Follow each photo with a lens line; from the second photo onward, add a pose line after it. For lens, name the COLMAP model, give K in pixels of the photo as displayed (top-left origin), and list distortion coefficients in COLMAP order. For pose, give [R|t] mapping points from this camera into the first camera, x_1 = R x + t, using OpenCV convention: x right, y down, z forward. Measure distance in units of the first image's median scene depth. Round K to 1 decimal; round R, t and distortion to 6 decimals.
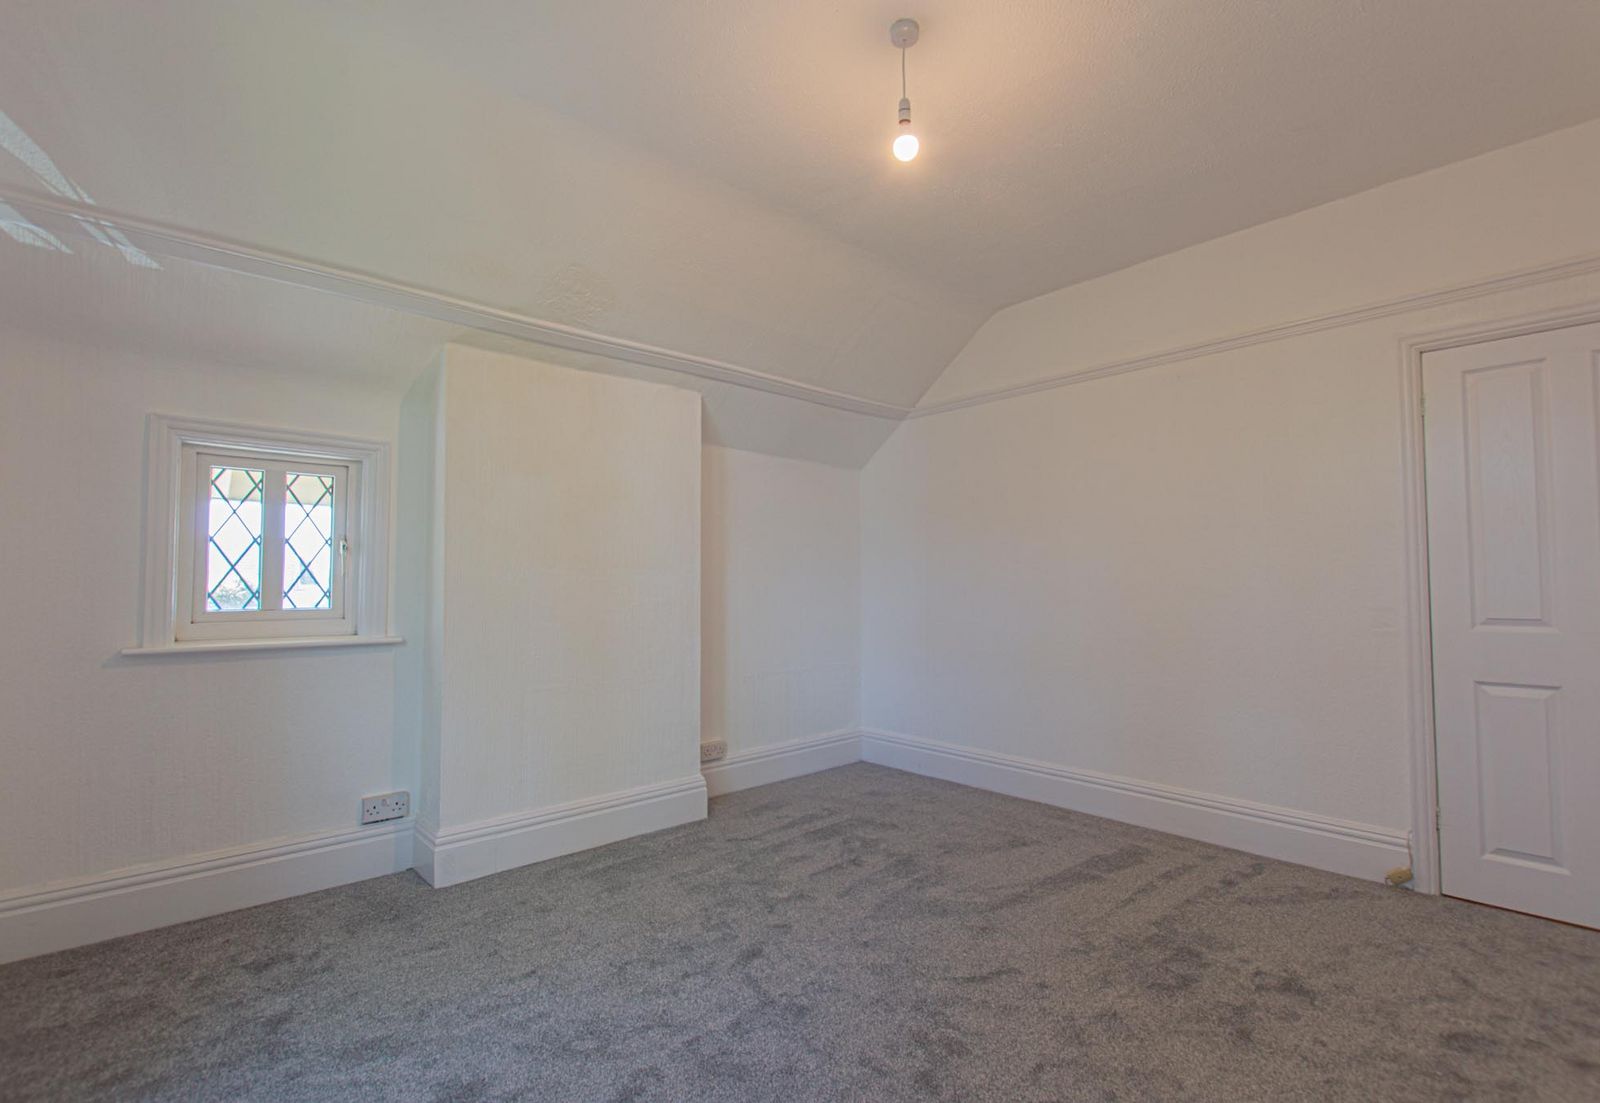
lens RADIAL K [[767.3, 0, 800.0], [0, 767.3, 551.5], [0, 0, 1]] dist [-0.001990, -0.000446]
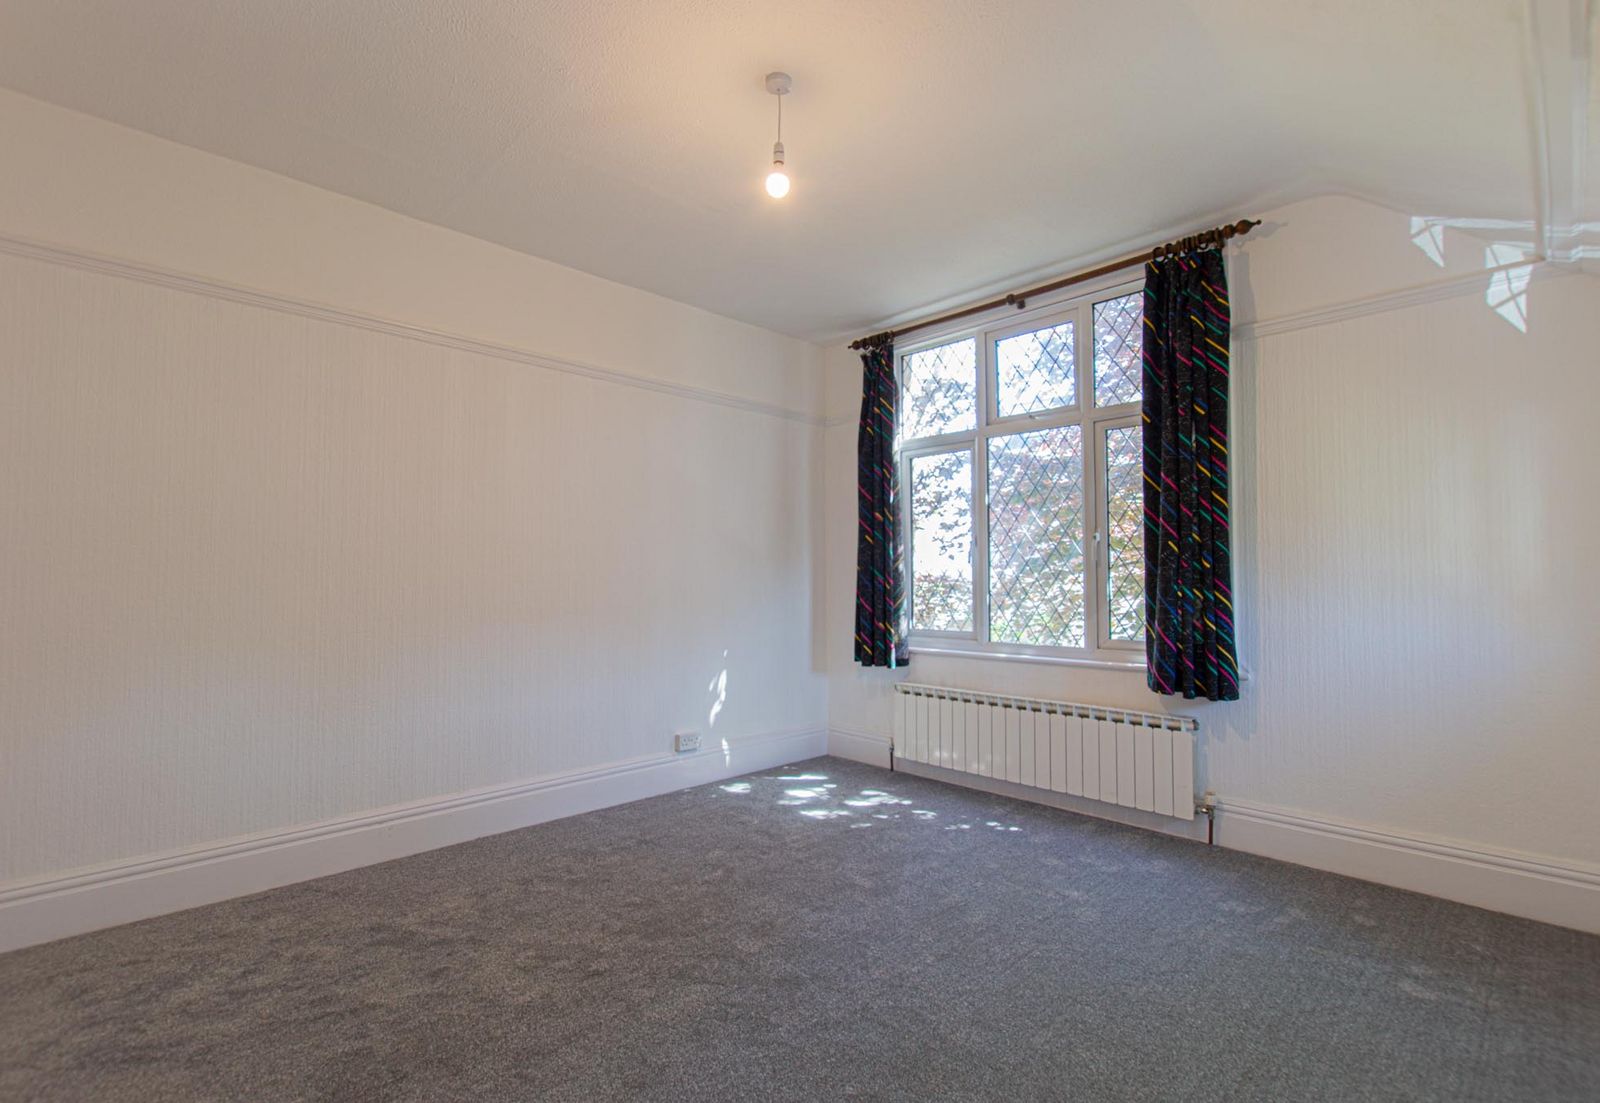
lens RADIAL K [[723.6, 0, 800.0], [0, 723.6, 551.5], [0, 0, 1]] dist [-0.001059, -0.000648]
pose [[-0.999651, 0.006682, -0.025571, 0.099726], [0.008687, 0.996829, -0.079103, 0.060369], [0.024961, -0.079298, -0.996538, 1.523650]]
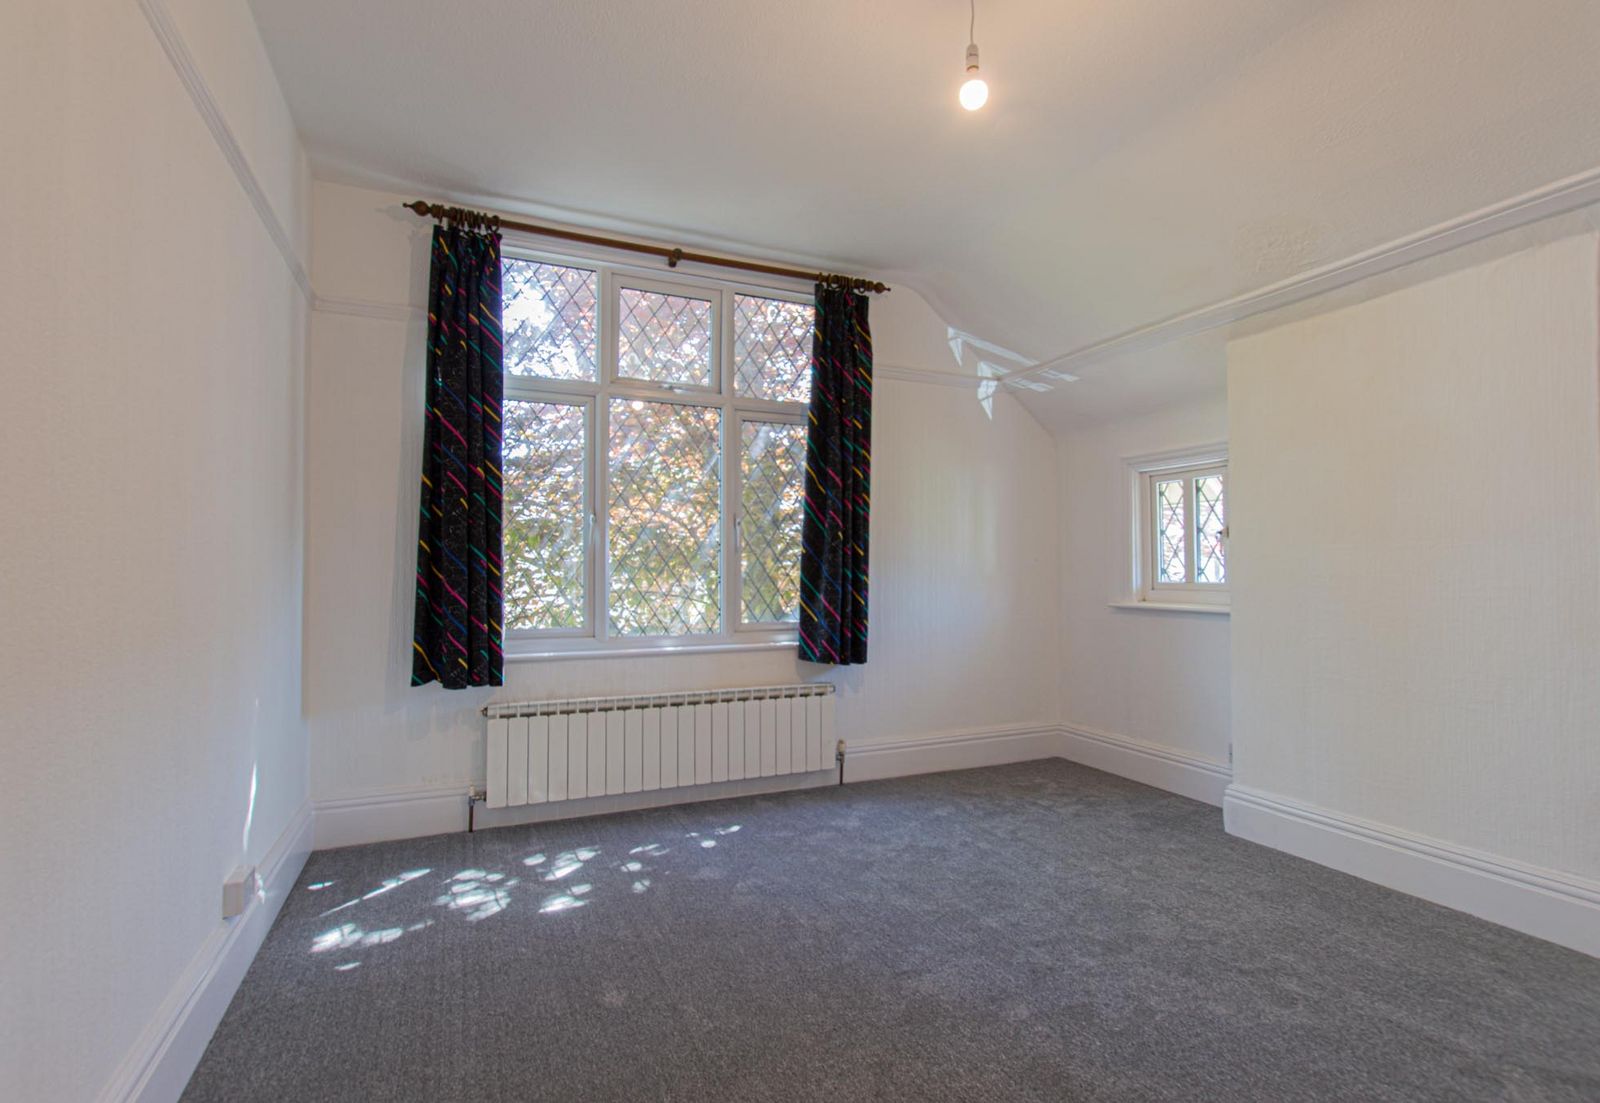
lens RADIAL K [[767.3, 0, 800.0], [0, 767.3, 551.5], [0, 0, 1]] dist [-0.001990, -0.000446]
pose [[-0.328704, -0.019896, -0.944223, 0.818546], [0.040223, 0.998576, -0.035044, 0.042677], [0.943576, -0.049499, -0.327435, 0.813857]]
